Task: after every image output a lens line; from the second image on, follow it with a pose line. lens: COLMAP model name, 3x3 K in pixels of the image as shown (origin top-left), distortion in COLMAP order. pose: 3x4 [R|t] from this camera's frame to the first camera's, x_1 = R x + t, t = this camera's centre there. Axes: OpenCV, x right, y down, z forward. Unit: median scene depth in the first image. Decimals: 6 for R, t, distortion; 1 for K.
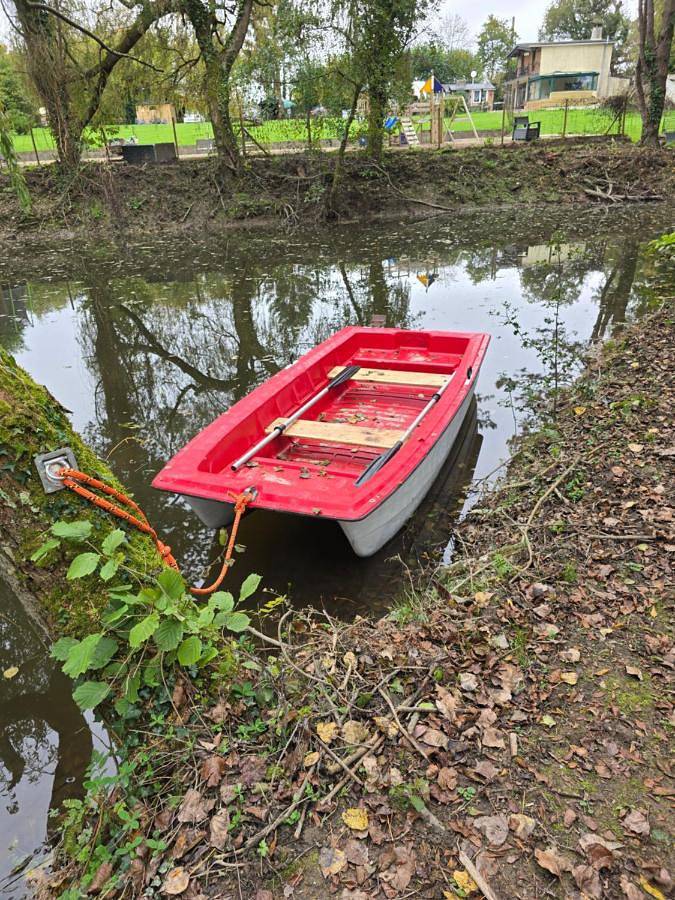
lens RADIAL K [[597.0, 0, 337.5], [0, 597.0, 450.0], [0, 0, 1]] dist [0.052917, -0.046246]
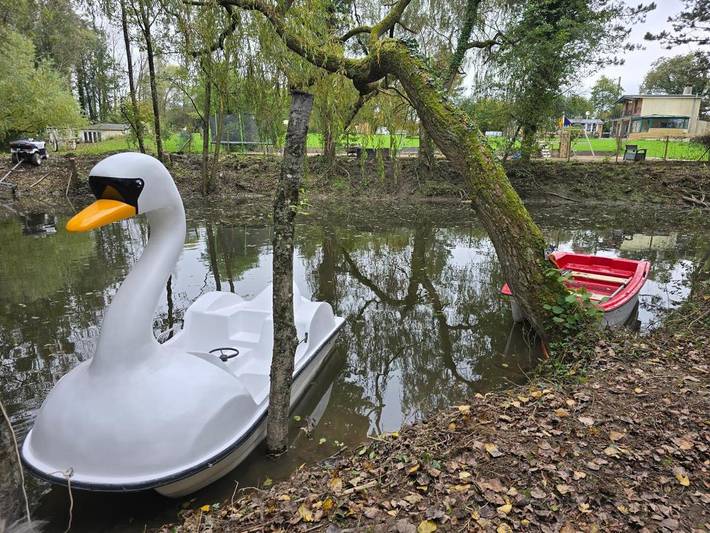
lens RADIAL K [[471.0, 0, 355.0], [0, 471.0, 266.5], [0, 0, 1]] dist [0.052917, -0.046246]
pose [[0.972826, 0.112435, -0.202406, -0.066686], [-0.154664, 0.966102, -0.206703, 0.053811], [0.172304, 0.232391, 0.957239, -0.112532]]
